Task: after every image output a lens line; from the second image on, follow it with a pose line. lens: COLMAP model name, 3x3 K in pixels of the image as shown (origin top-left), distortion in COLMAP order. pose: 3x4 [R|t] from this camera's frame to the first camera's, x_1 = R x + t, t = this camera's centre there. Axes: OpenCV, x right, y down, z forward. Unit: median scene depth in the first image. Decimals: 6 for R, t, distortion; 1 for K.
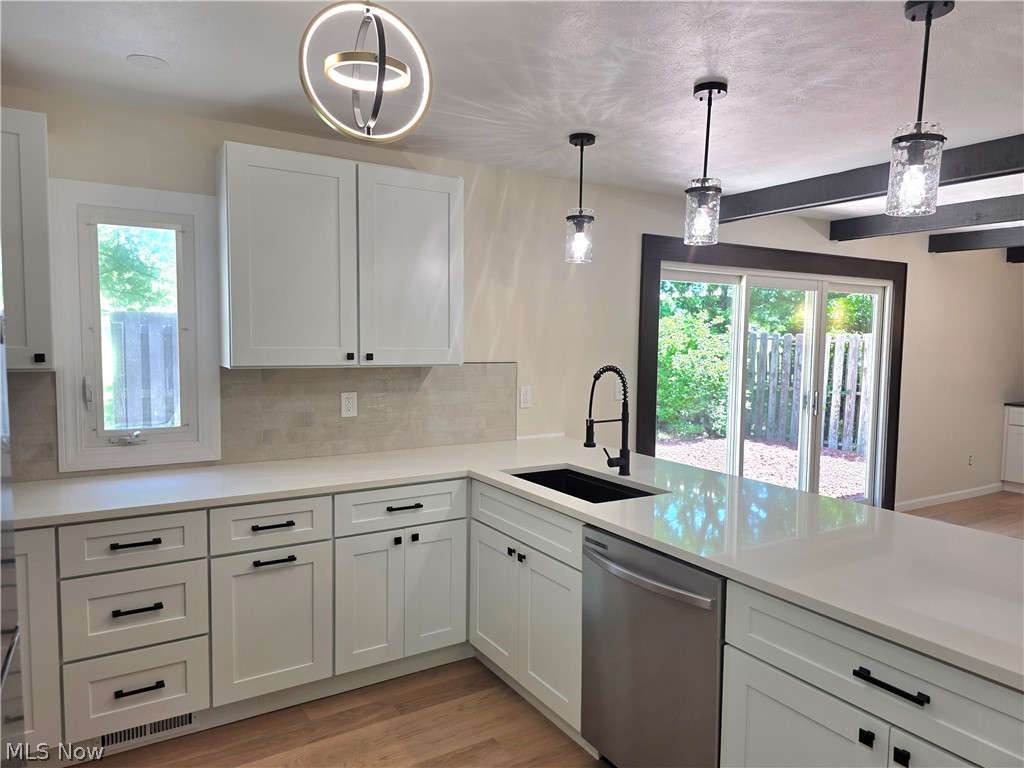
lens RADIAL K [[686.6, 0, 515.2], [0, 686.6, 386.3], [0, 0, 1]] dist [0.019346, -0.005514]
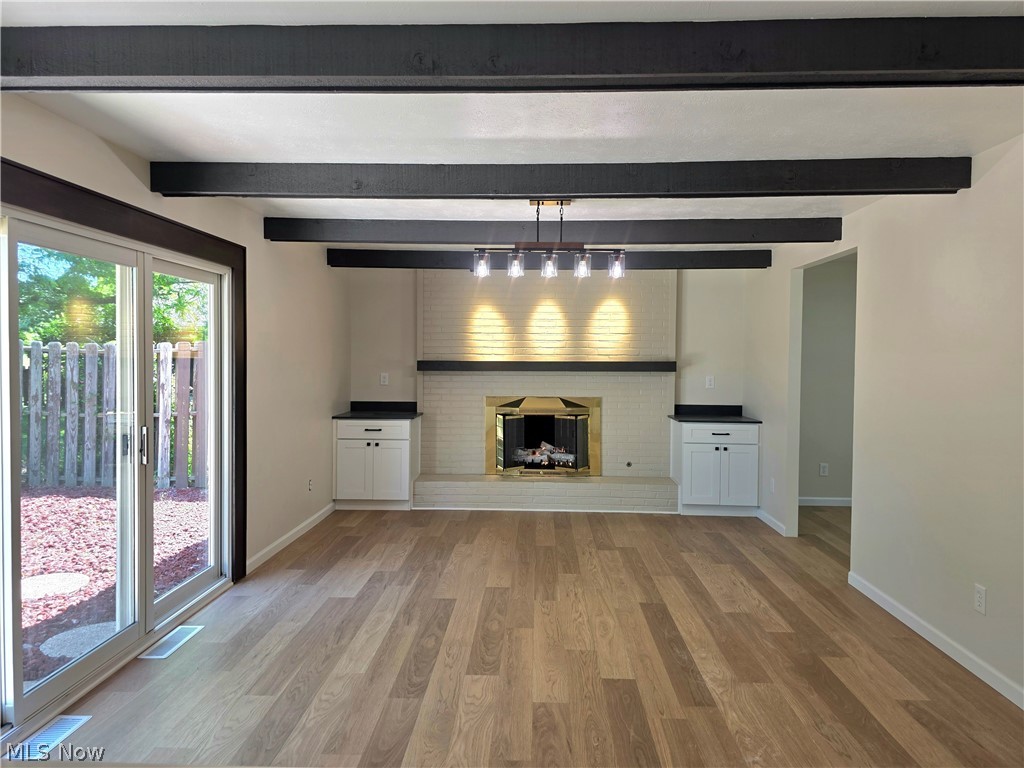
lens RADIAL K [[686.6, 0, 517.2], [0, 686.6, 377.8], [0, 0, 1]] dist [0.019346, -0.005514]
pose [[0.552195, -0.033961, 0.833023, 0.077493], [0.060132, 0.998190, 0.000835, -0.013275], [-0.831543, 0.049630, 0.553238, 0.280563]]
